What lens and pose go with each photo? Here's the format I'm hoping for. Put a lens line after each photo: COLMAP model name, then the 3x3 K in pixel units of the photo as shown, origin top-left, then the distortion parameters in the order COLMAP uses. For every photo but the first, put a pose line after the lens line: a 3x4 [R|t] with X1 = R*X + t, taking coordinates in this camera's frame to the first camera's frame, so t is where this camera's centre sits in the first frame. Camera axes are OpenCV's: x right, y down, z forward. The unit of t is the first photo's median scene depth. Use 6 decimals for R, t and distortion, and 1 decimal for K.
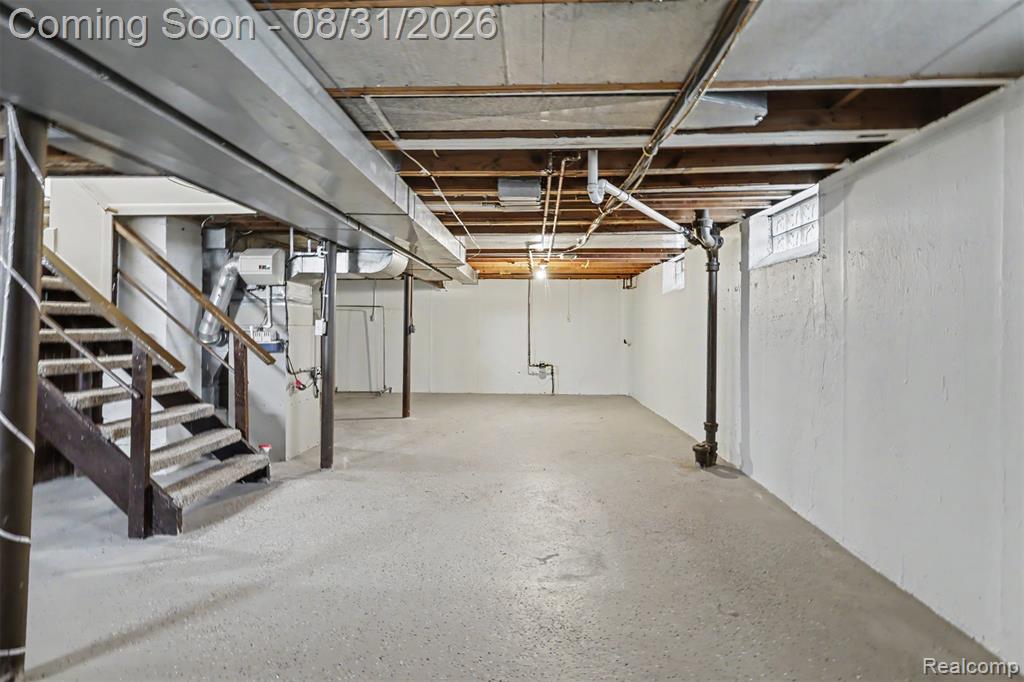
lens RADIAL K [[467.8, 0, 510.7], [0, 467.8, 329.5], [0, 0, 1]] dist [-0.002809, 0.000345]
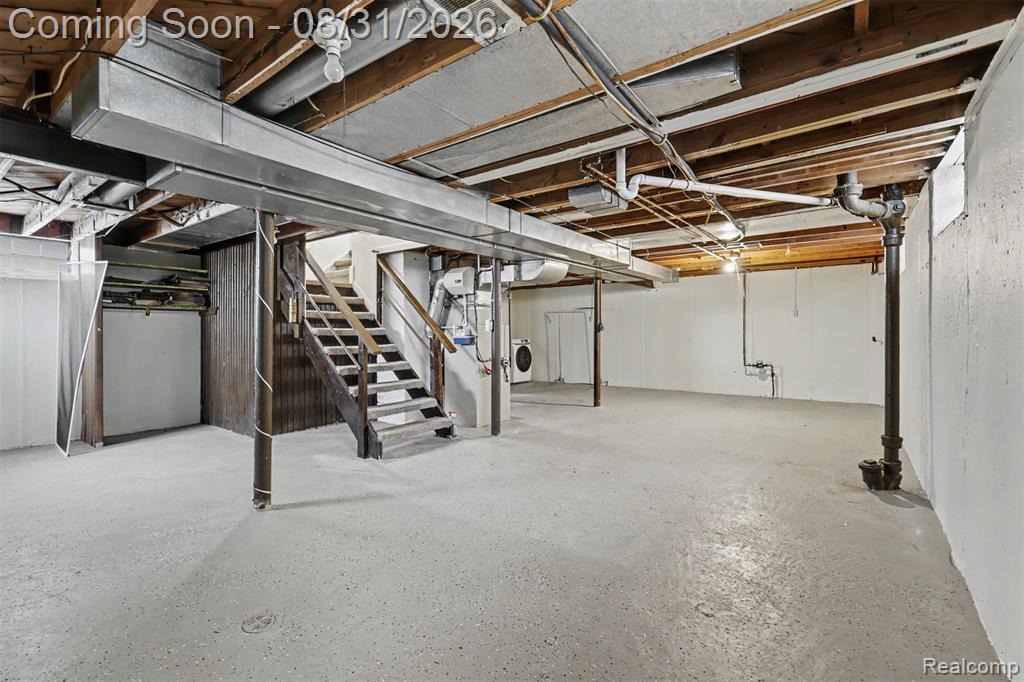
lens RADIAL K [[445.6, 0, 514.6], [0, 445.6, 339.9], [0, 0, 1]] dist [0.003534, 0.000388]
pose [[0.836307, 0.001348, -0.548260, 0.316955], [0.009516, 0.999811, 0.016974, 0.015328], [0.548179, -0.019413, 0.836136, 0.012740]]
